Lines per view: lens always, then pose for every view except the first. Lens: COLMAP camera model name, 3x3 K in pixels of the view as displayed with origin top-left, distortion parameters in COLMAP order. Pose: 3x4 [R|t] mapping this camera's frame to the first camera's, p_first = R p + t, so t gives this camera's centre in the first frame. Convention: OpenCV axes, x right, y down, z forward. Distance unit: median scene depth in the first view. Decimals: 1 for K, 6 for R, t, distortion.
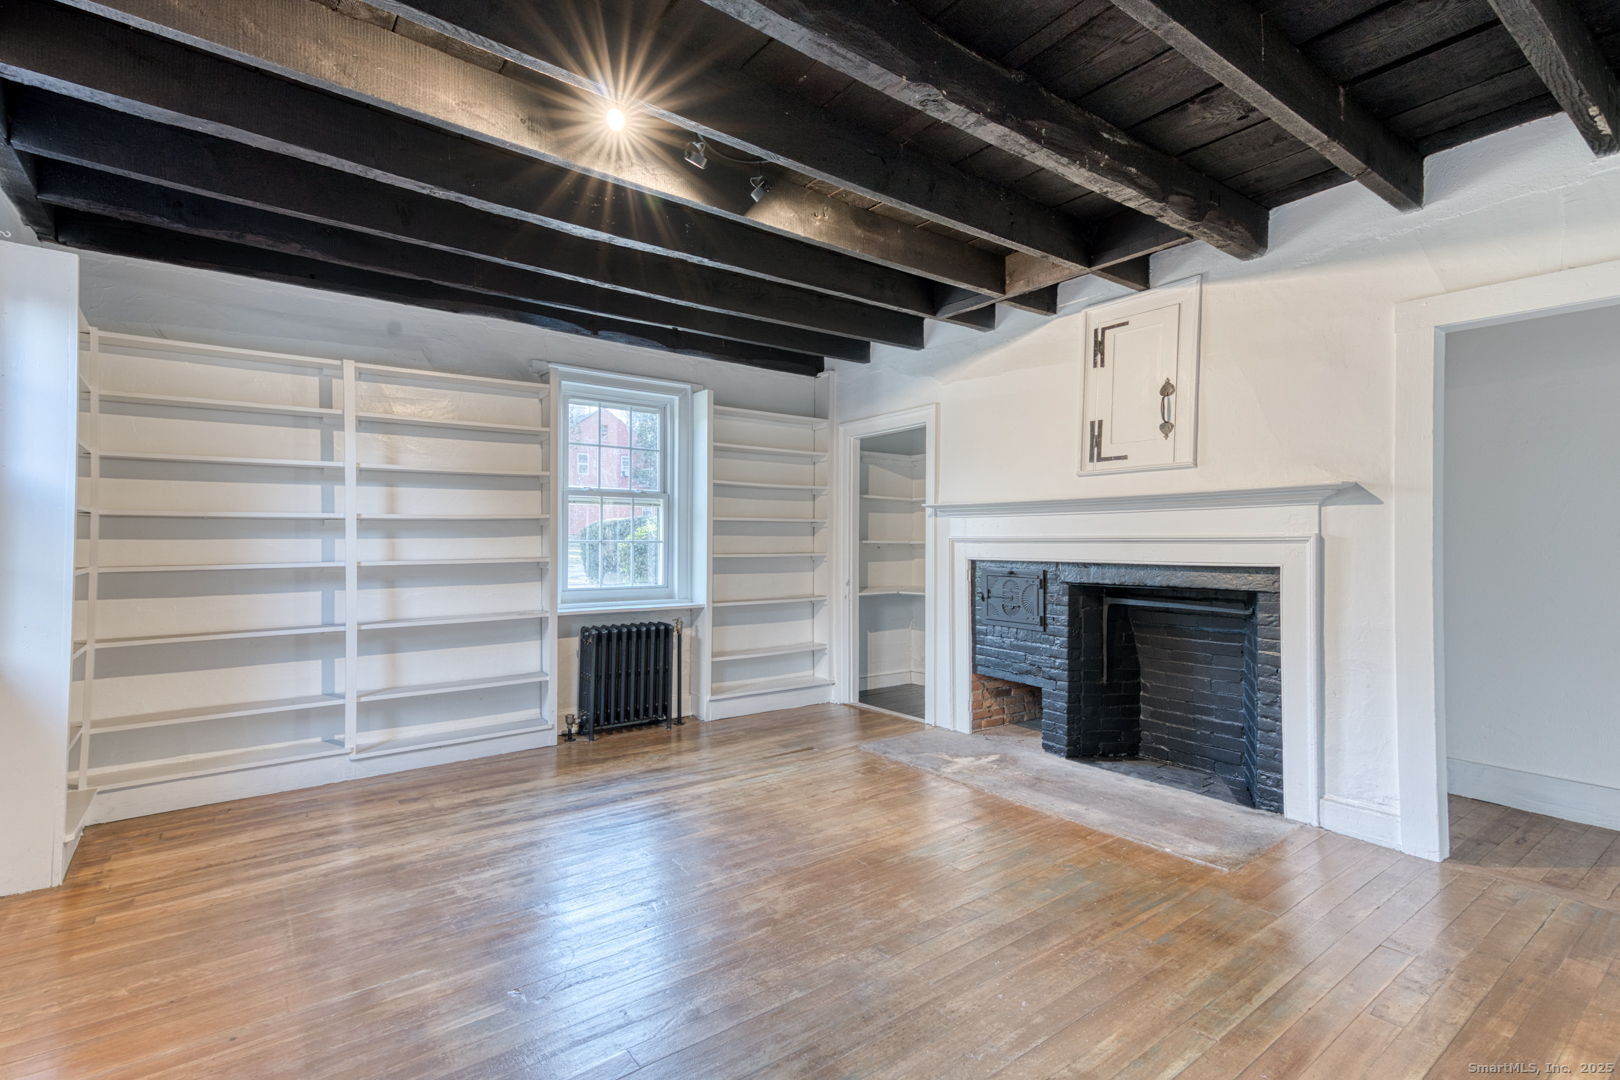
lens RADIAL K [[764.4, 0, 810.0], [0, 764.4, 540.0], [0, 0, 1]] dist [0.050725, 0.000351]
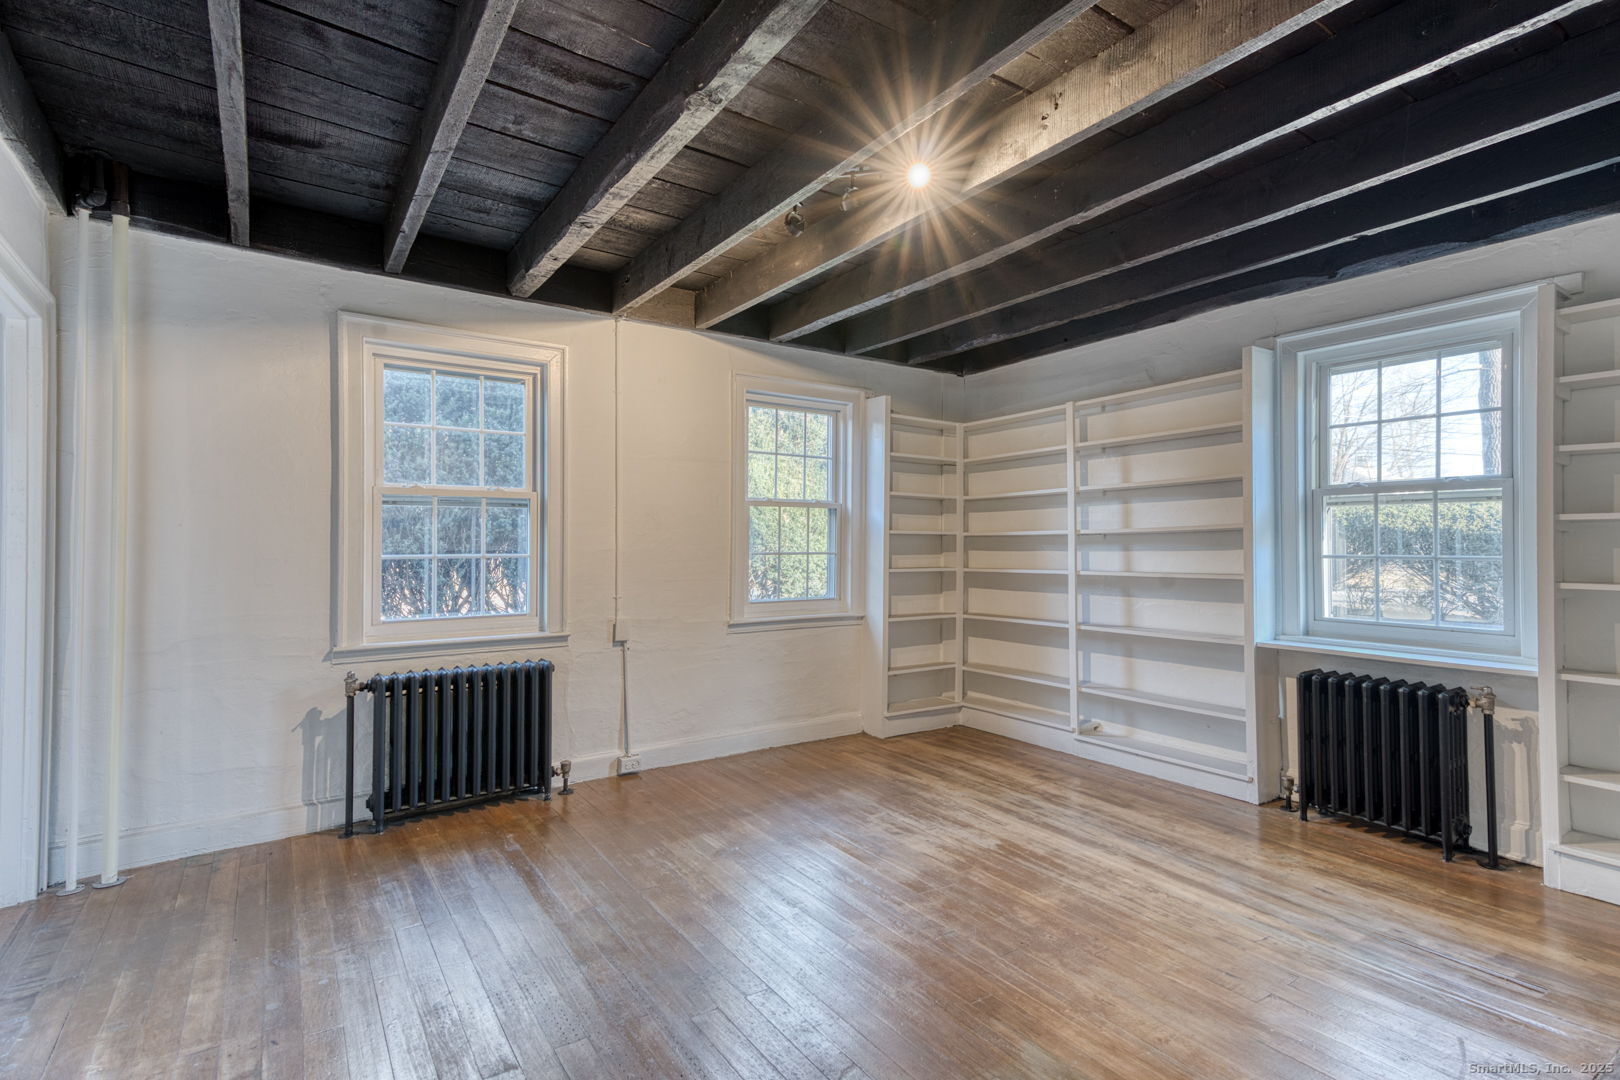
lens RADIAL K [[764.4, 0, 810.0], [0, 764.4, 540.0], [0, 0, 1]] dist [0.050725, 0.000351]
pose [[-0.032591, -0.012920, -0.999385, 0.637172], [-0.005547, 0.999903, -0.012746, -0.002185], [0.999453, 0.005128, -0.032659, 0.678393]]
